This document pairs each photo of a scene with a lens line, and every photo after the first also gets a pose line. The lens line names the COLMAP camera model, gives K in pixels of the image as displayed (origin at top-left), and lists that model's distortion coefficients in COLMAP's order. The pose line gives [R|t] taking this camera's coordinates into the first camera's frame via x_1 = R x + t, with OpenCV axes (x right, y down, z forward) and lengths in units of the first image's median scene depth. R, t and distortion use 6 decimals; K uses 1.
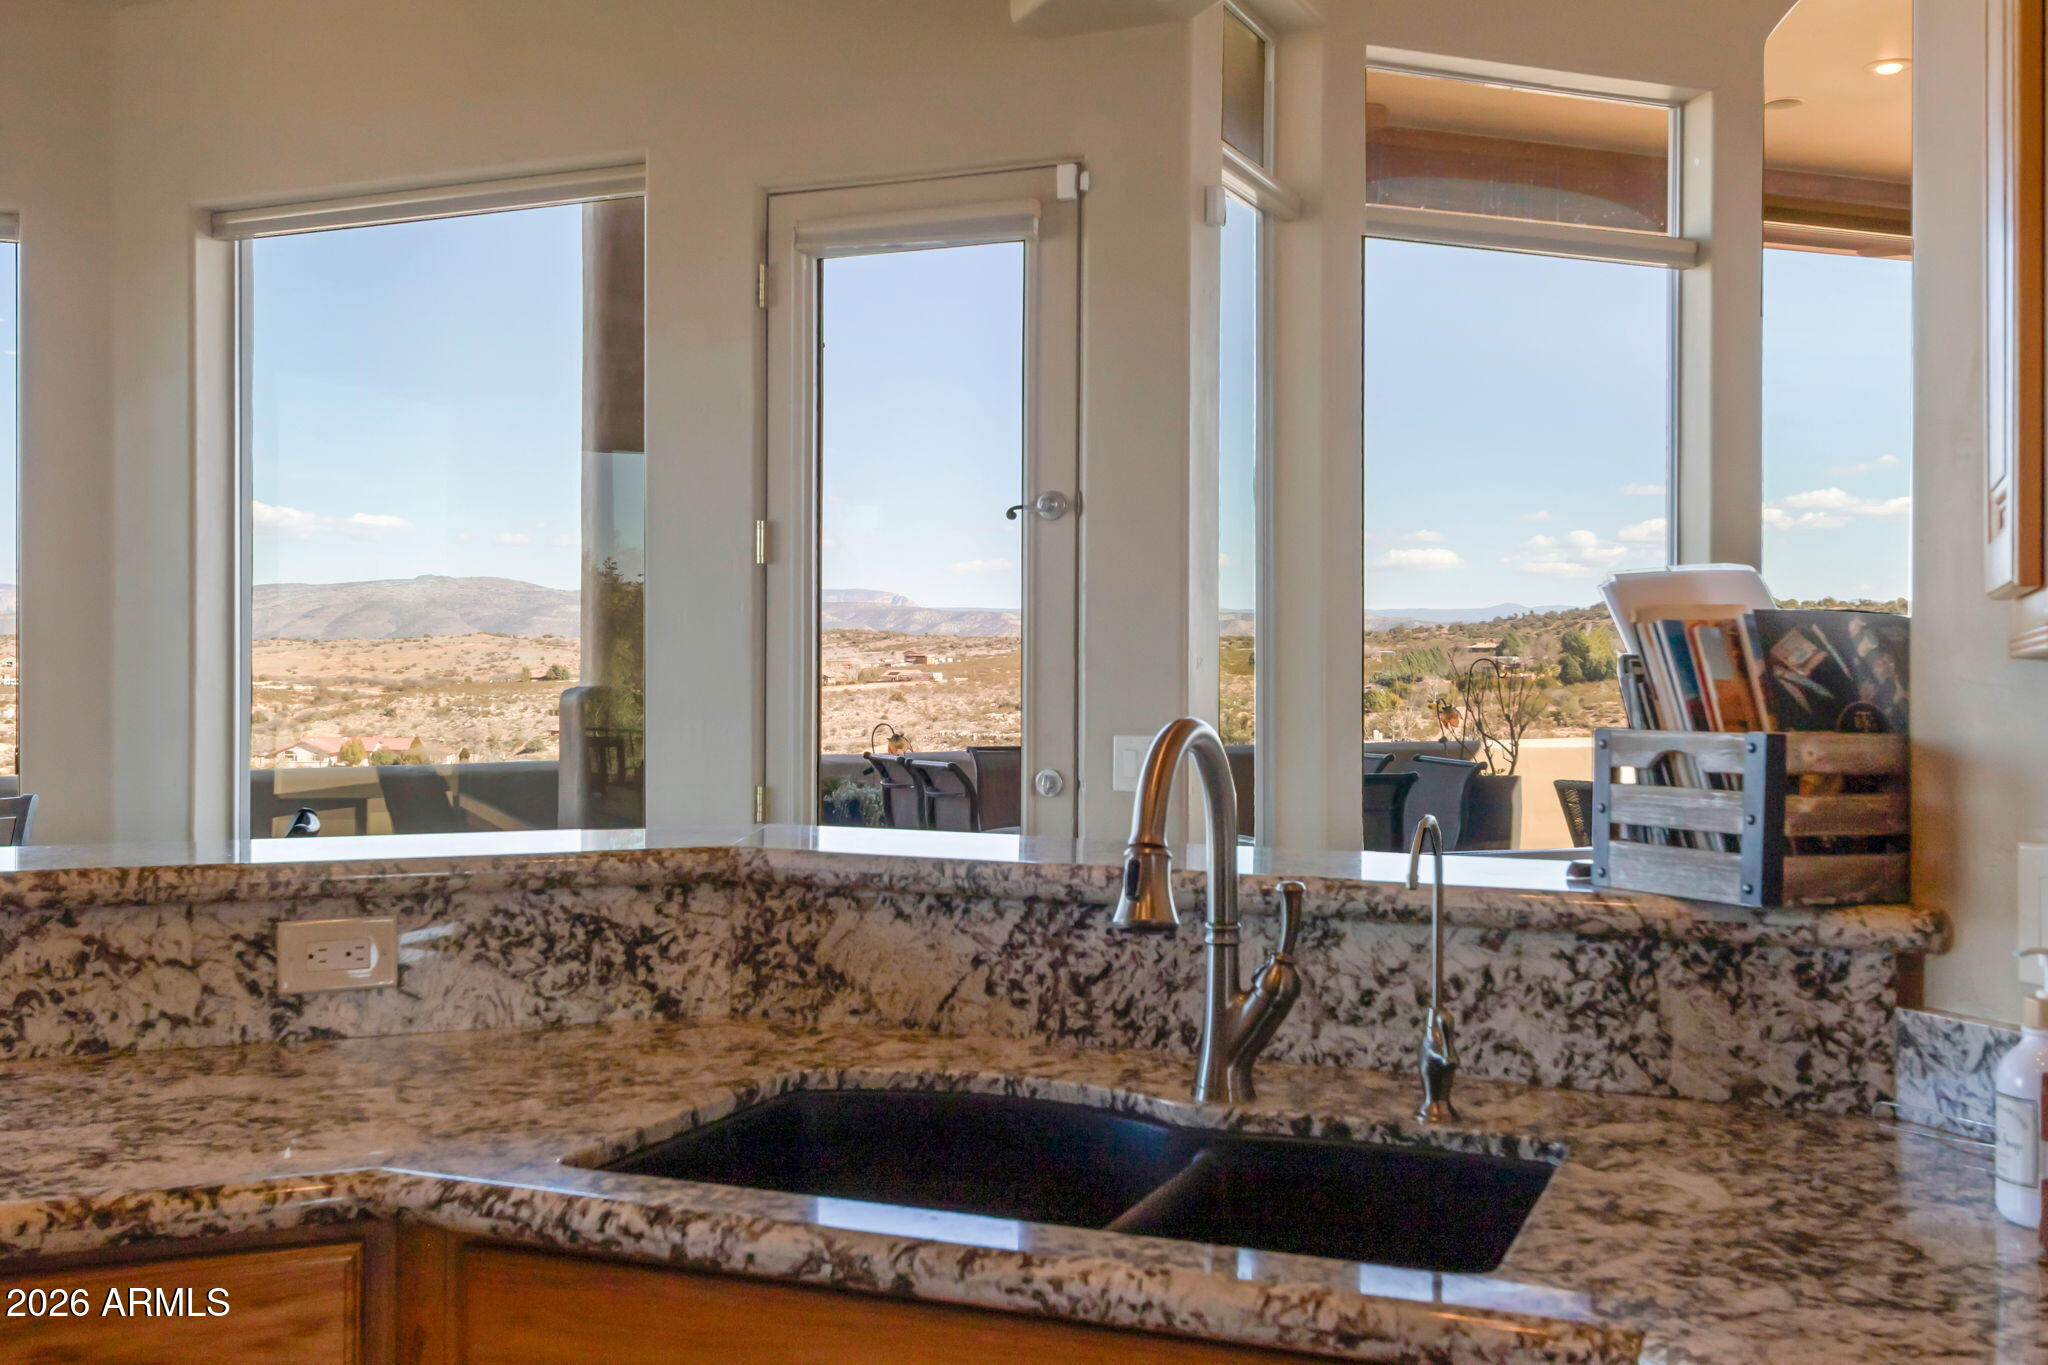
lens RADIAL K [[2024.6, 0, 1020.6], [0, 2024.6, 648.3], [0, 0, 1]] dist [0.033478, -0.015947]
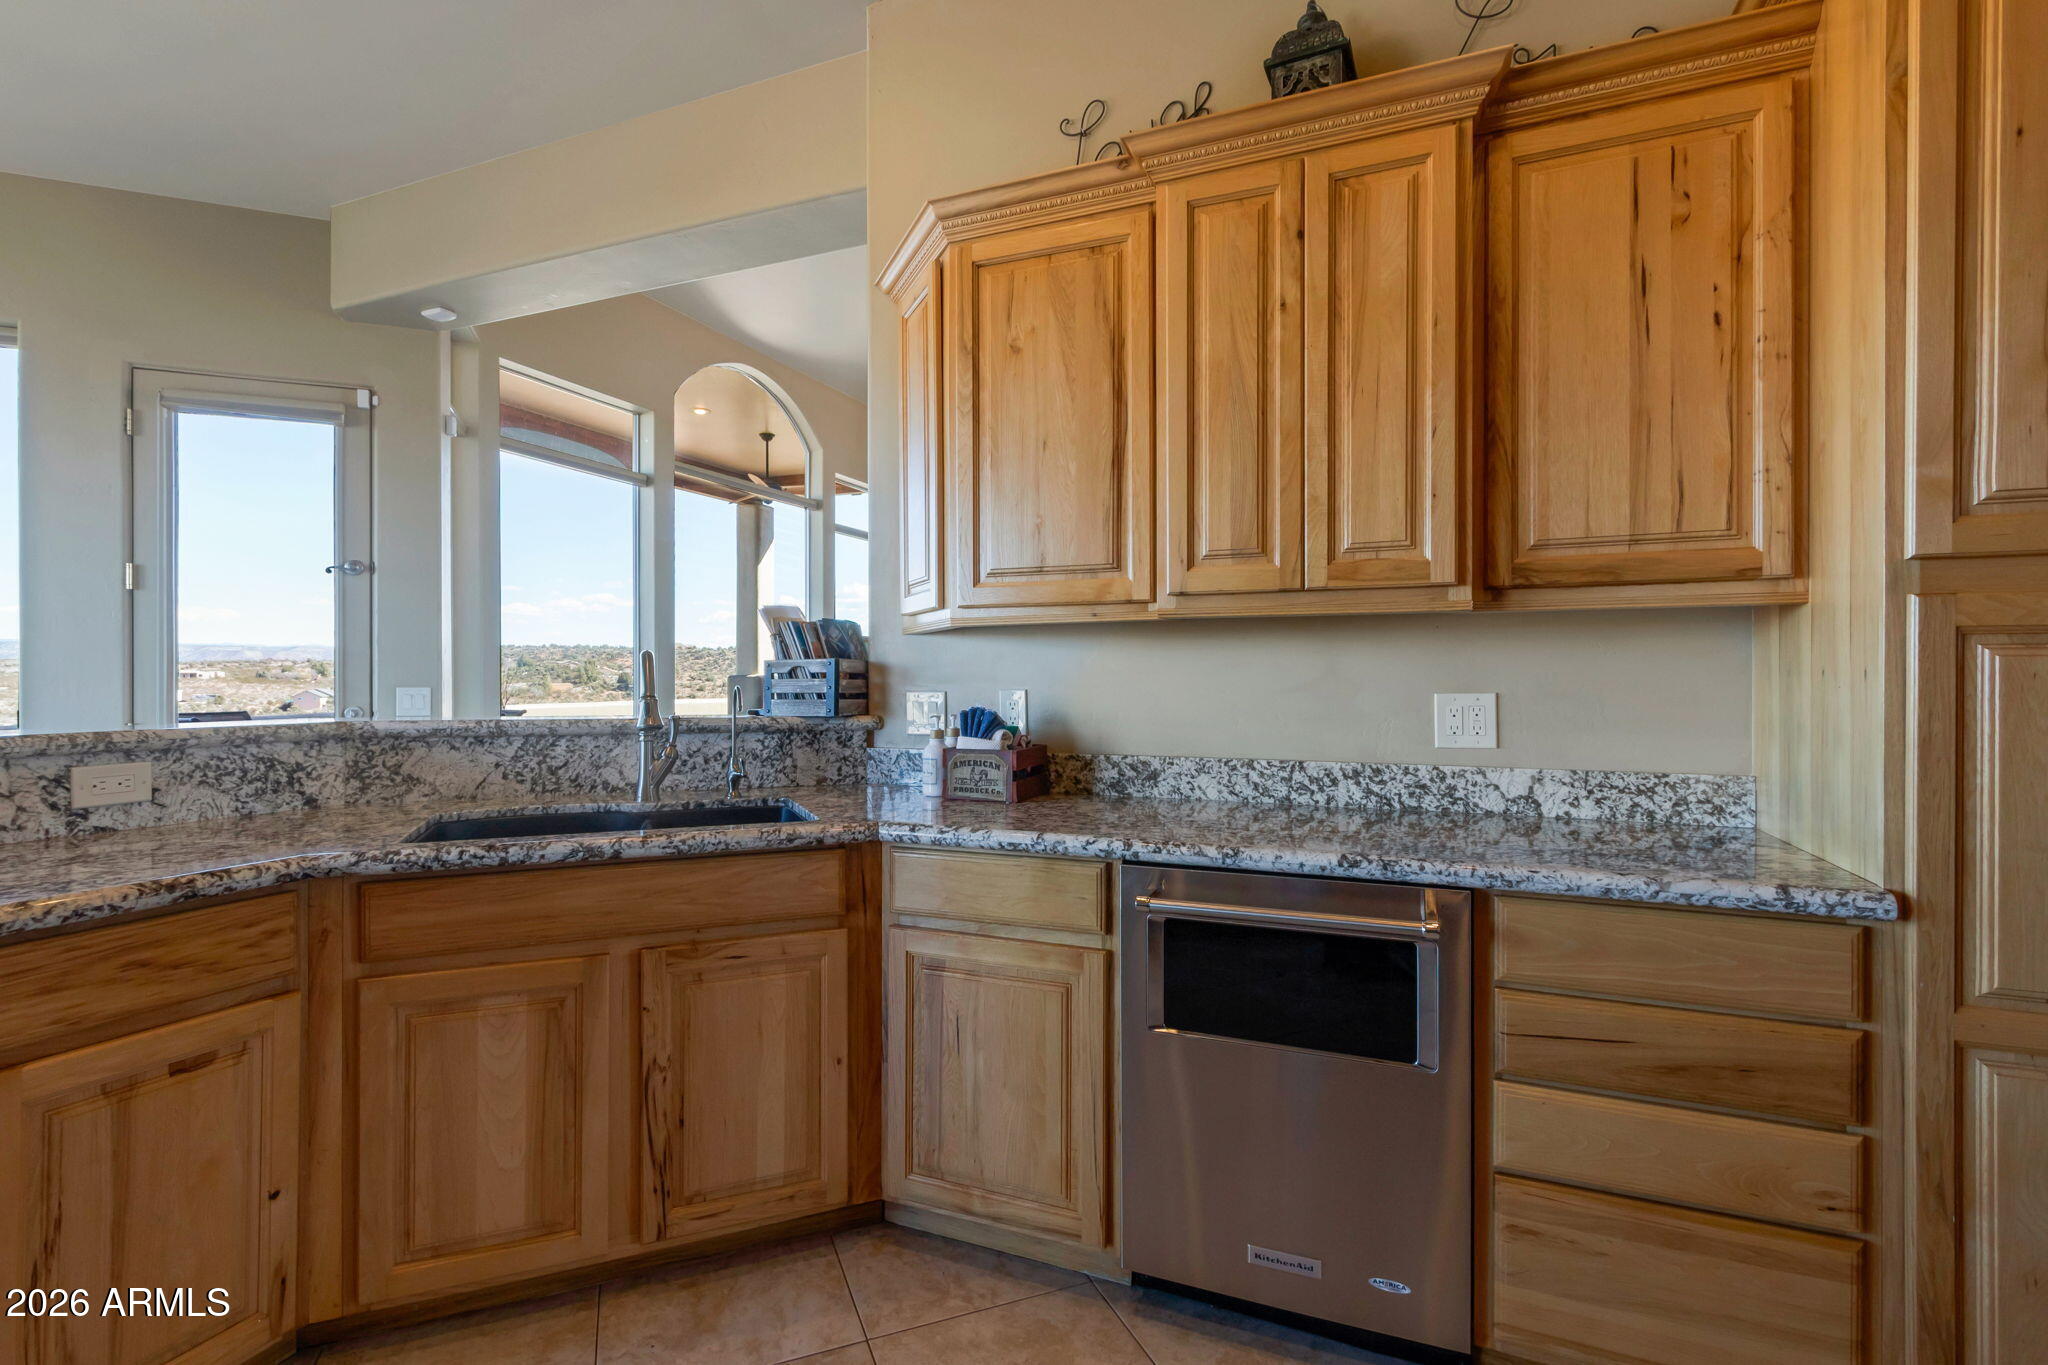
lens RADIAL K [[980.5, 0, 1004.3], [0, 980.5, 677.0], [0, 0, 1]] dist [0.011772, -0.000742]
pose [[0.706289, -0.002685, 0.707919, -0.409050], [-0.001054, 0.999988, 0.004844, 0.053131], [-0.707923, -0.004168, 0.706277, -0.168132]]
